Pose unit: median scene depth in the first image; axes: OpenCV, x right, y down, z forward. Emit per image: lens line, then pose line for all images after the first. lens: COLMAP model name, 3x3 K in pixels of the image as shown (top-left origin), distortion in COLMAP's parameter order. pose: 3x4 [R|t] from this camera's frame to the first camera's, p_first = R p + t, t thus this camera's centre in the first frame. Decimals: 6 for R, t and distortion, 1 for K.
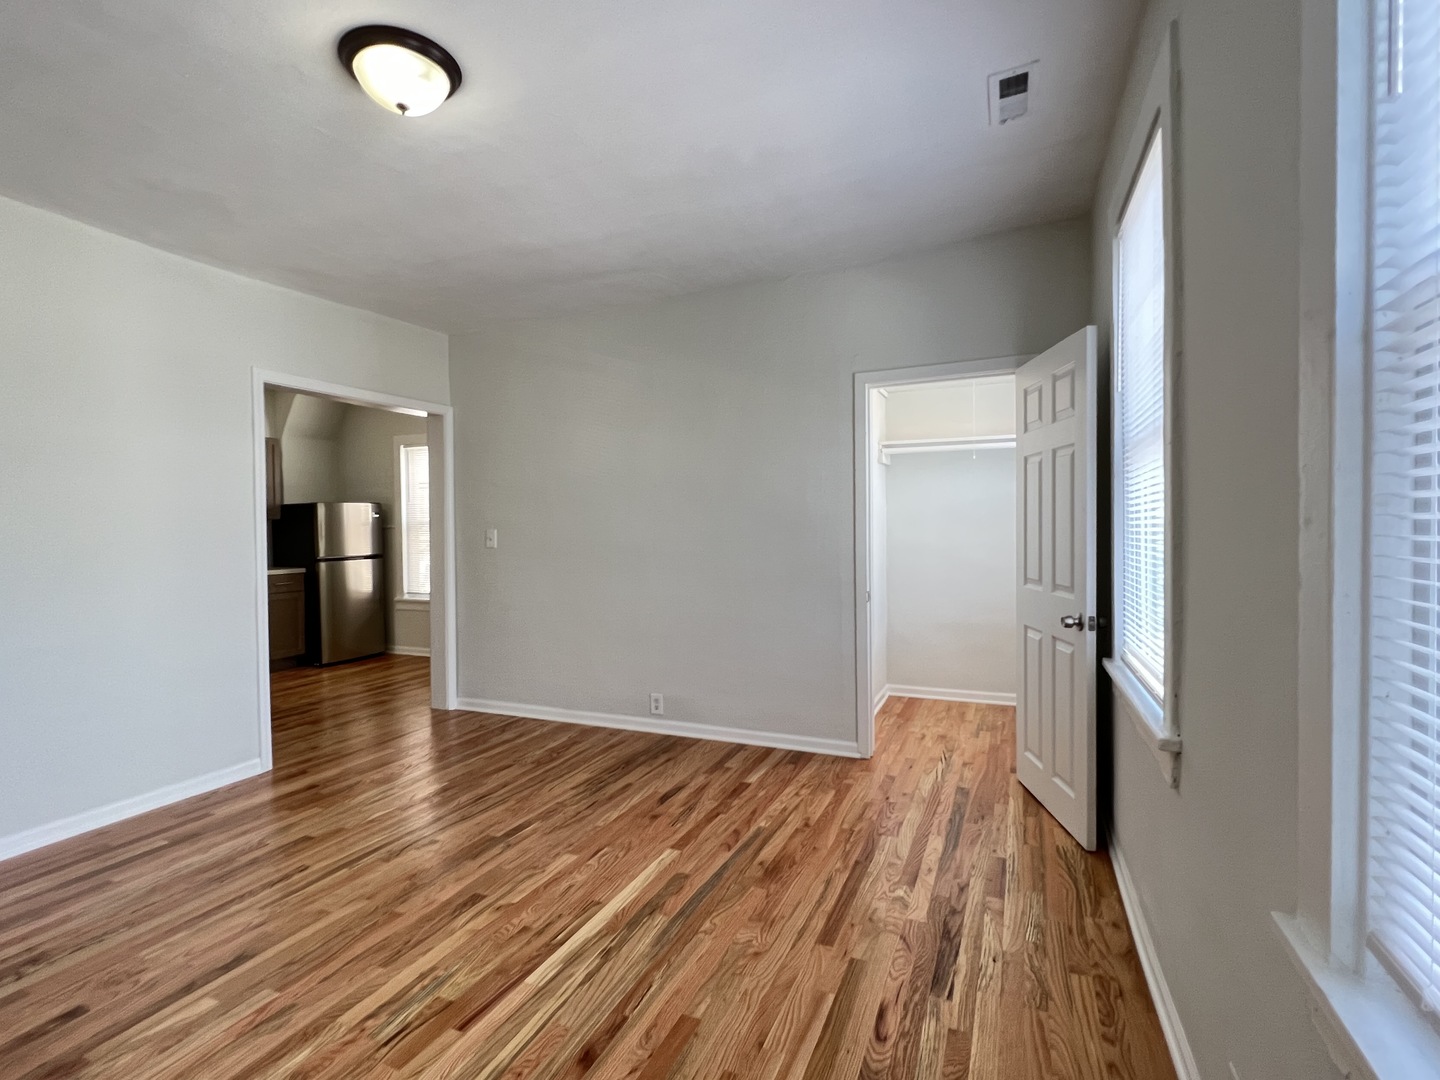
lens RADIAL K [[695.3, 0, 715.7], [0, 695.3, 547.3], [0, 0, 1]] dist [0.002372, 0.001394]
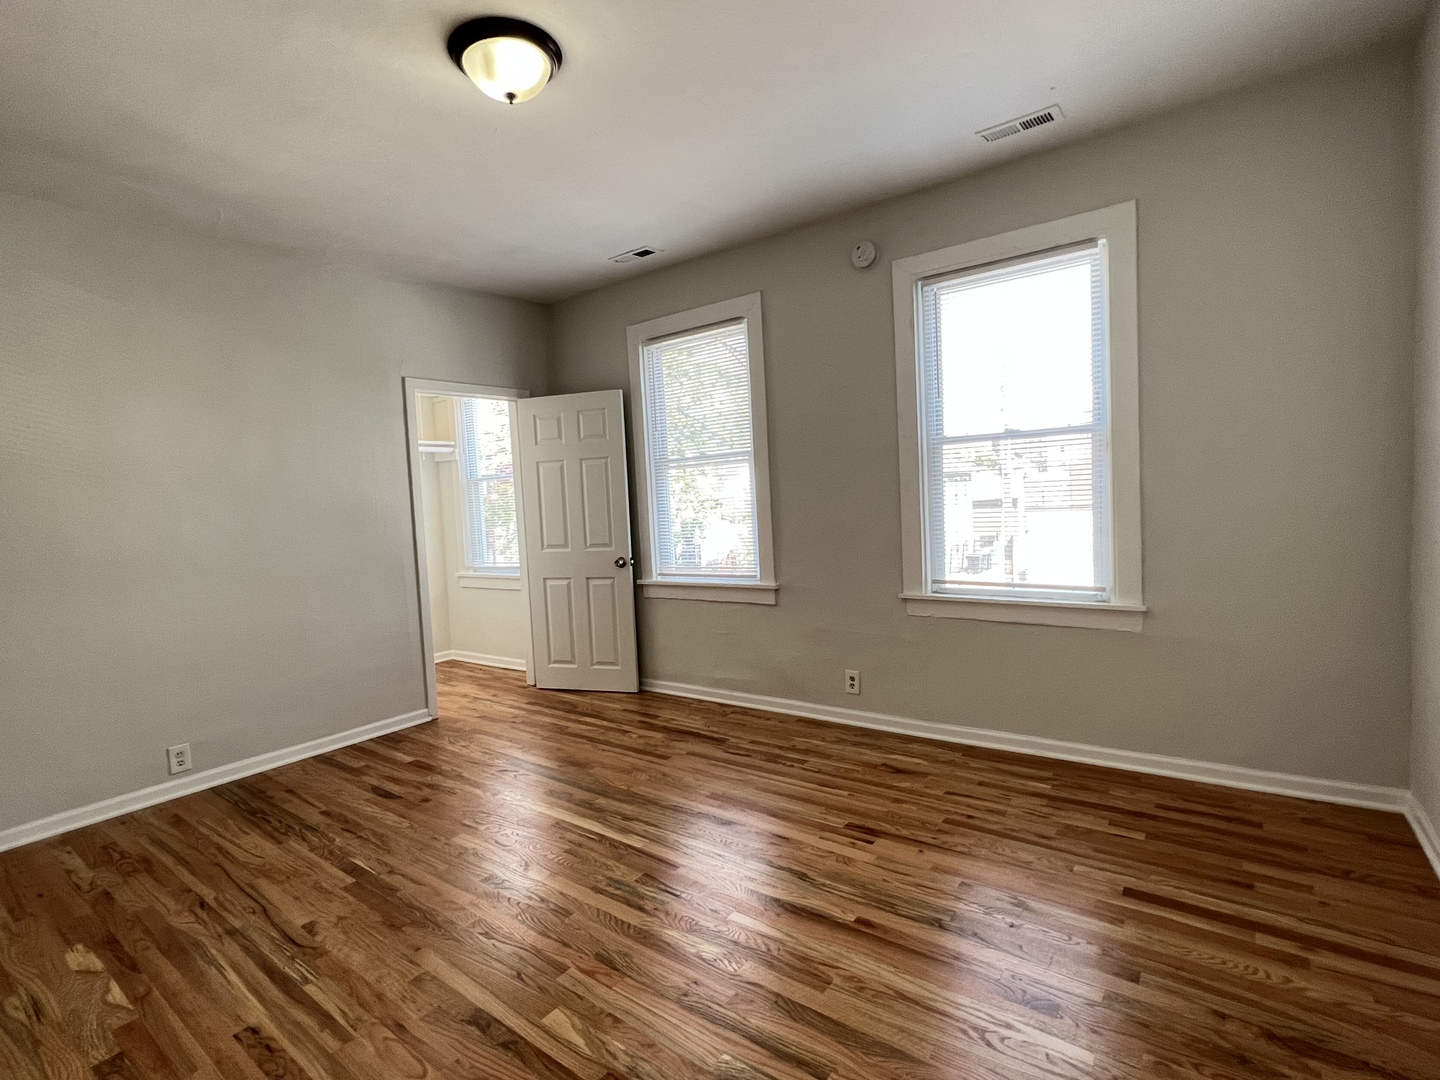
lens RADIAL K [[695.3, 0, 710.2], [0, 695.3, 554.7], [0, 0, 1]] dist [0.002372, 0.001394]
pose [[0.236019, -0.076830, 0.968706, -0.926013], [0.078585, 0.995114, 0.059778, 0.003434], [-0.968566, 0.062017, 0.240904, 0.326931]]
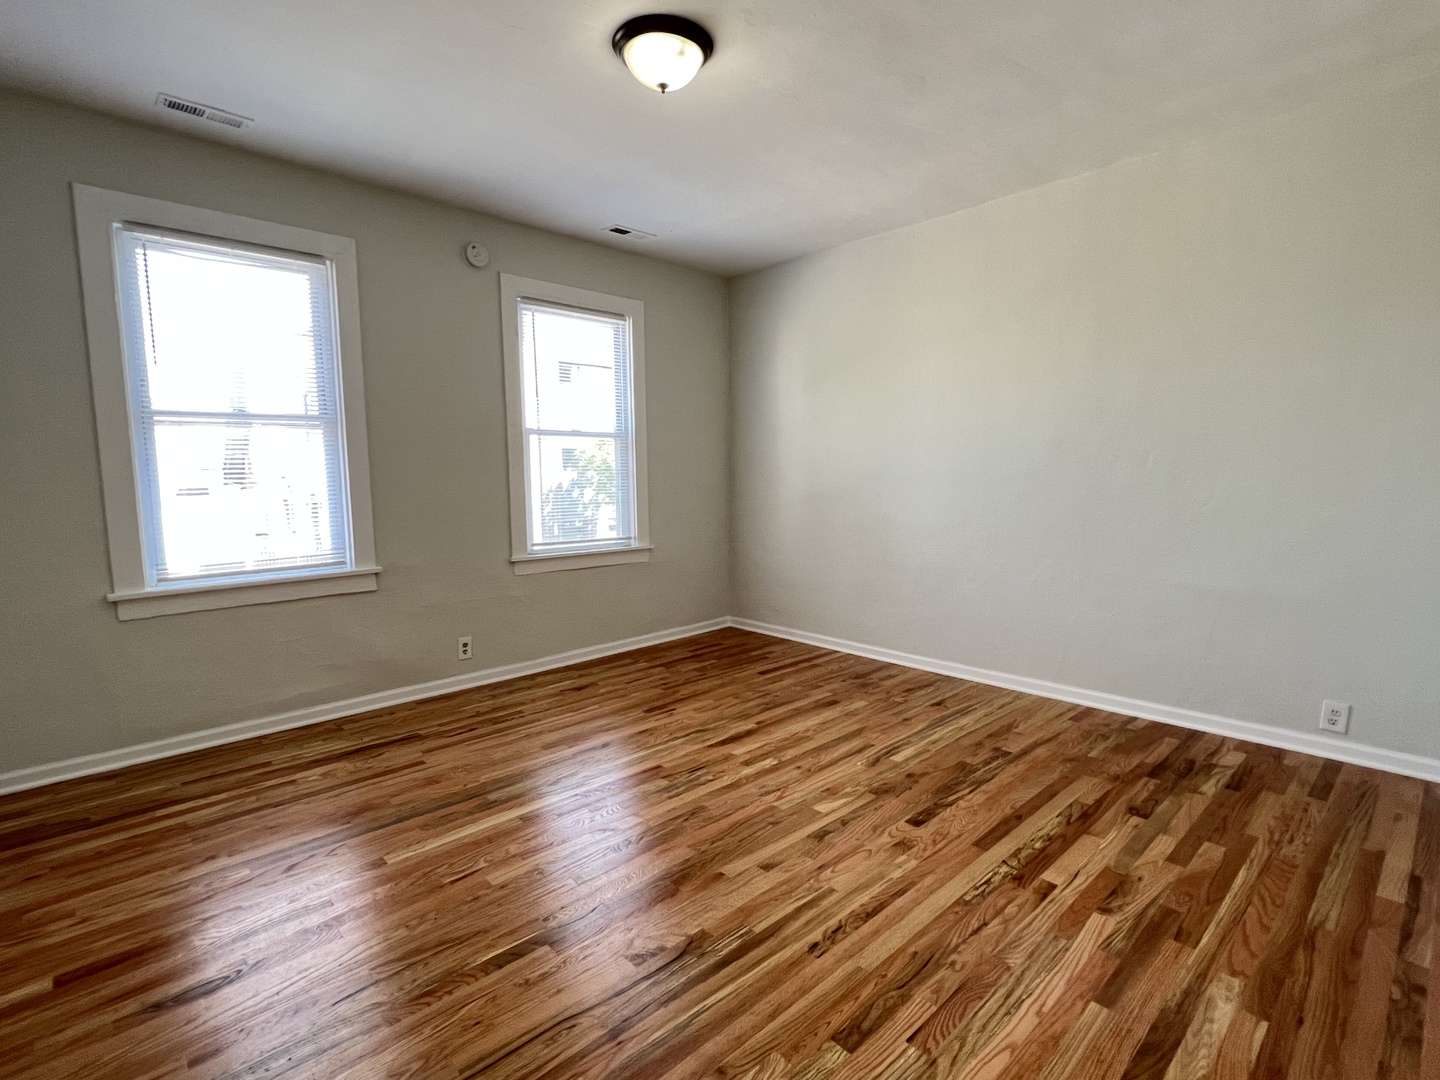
lens RADIAL K [[695.3, 0, 716.0], [0, 695.3, 525.0], [0, 0, 1]] dist [0.002372, 0.001394]
pose [[-0.917128, -0.004144, 0.398572, -0.653967], [0.038562, 0.994333, 0.099071, -0.022402], [-0.396724, 0.106230, -0.911770, 1.367992]]
